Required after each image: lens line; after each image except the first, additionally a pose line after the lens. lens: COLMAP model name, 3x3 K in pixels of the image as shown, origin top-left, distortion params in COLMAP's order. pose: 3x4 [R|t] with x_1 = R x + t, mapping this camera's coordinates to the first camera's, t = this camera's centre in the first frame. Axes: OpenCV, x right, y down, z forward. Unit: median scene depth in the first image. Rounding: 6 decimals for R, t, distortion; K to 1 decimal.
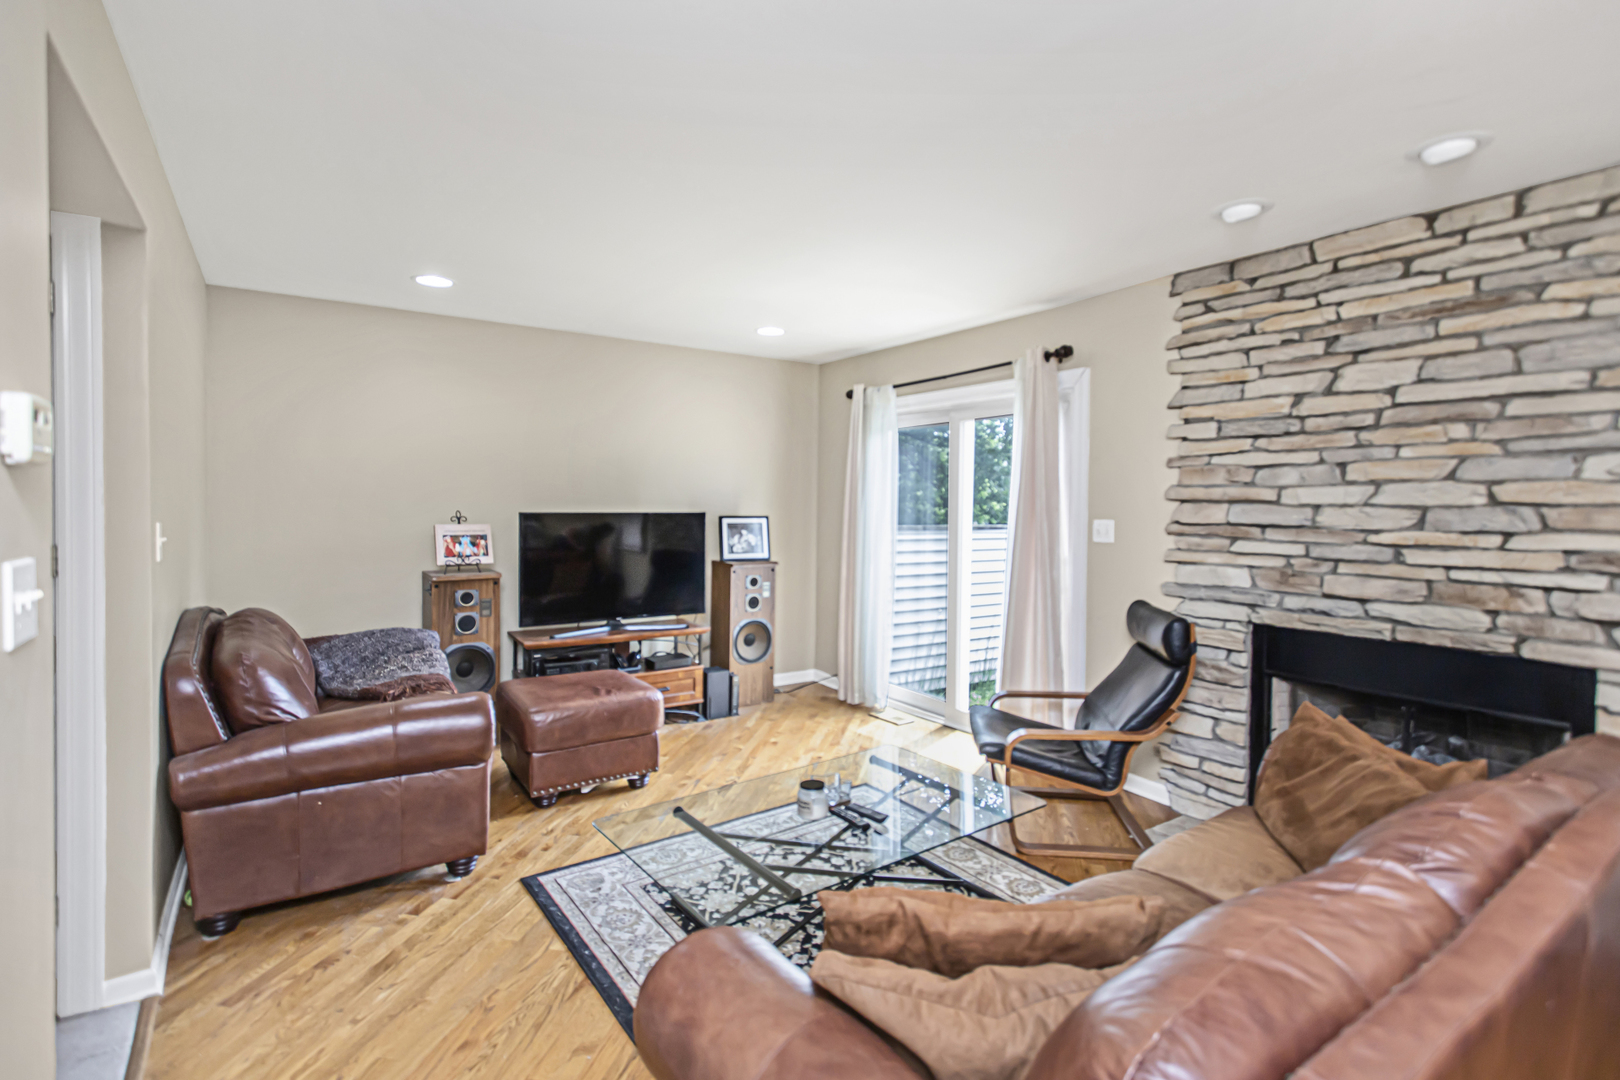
lens RADIAL K [[776.8, 0, 824.8], [0, 776.8, 508.7], [0, 0, 1]] dist [-0.000069, 0.000127]
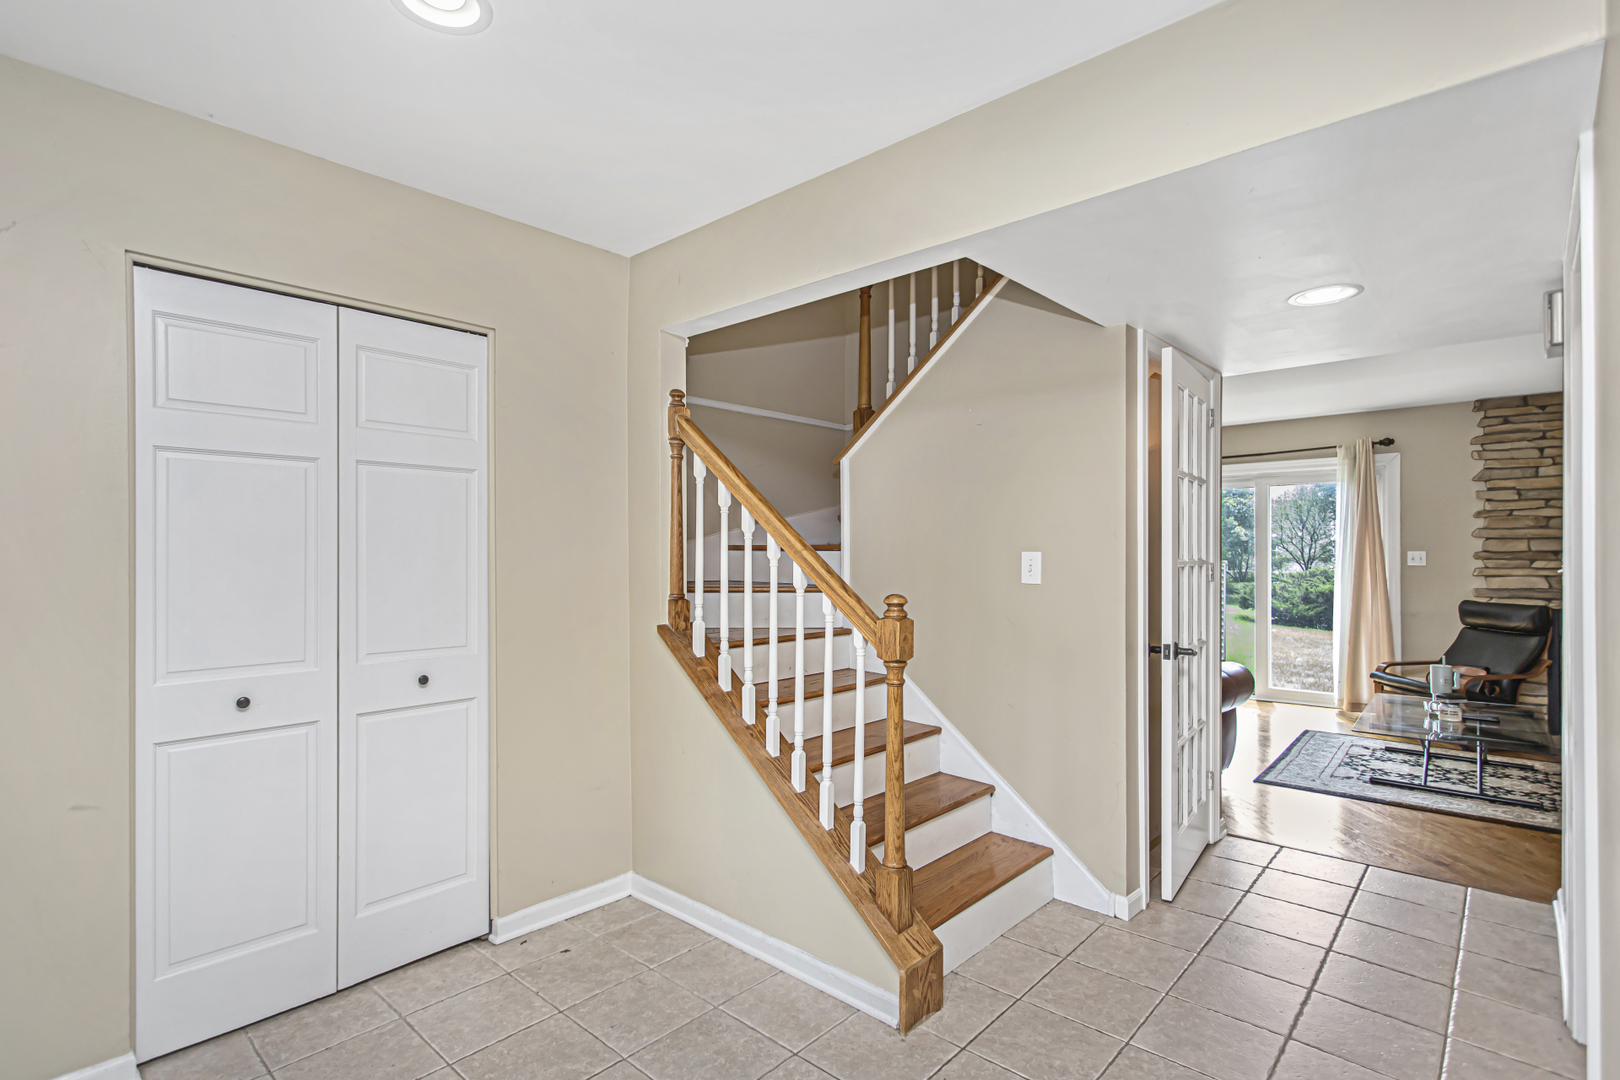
lens RADIAL K [[776.8, 0, 816.5], [0, 776.8, 542.9], [0, 0, 1]] dist [-0.000069, 0.000127]
pose [[0.973965, -0.005272, 0.226638, -1.321275], [0.009415, 0.999808, -0.017206, 0.015851], [-0.226504, 0.018892, 0.973827, -0.272642]]
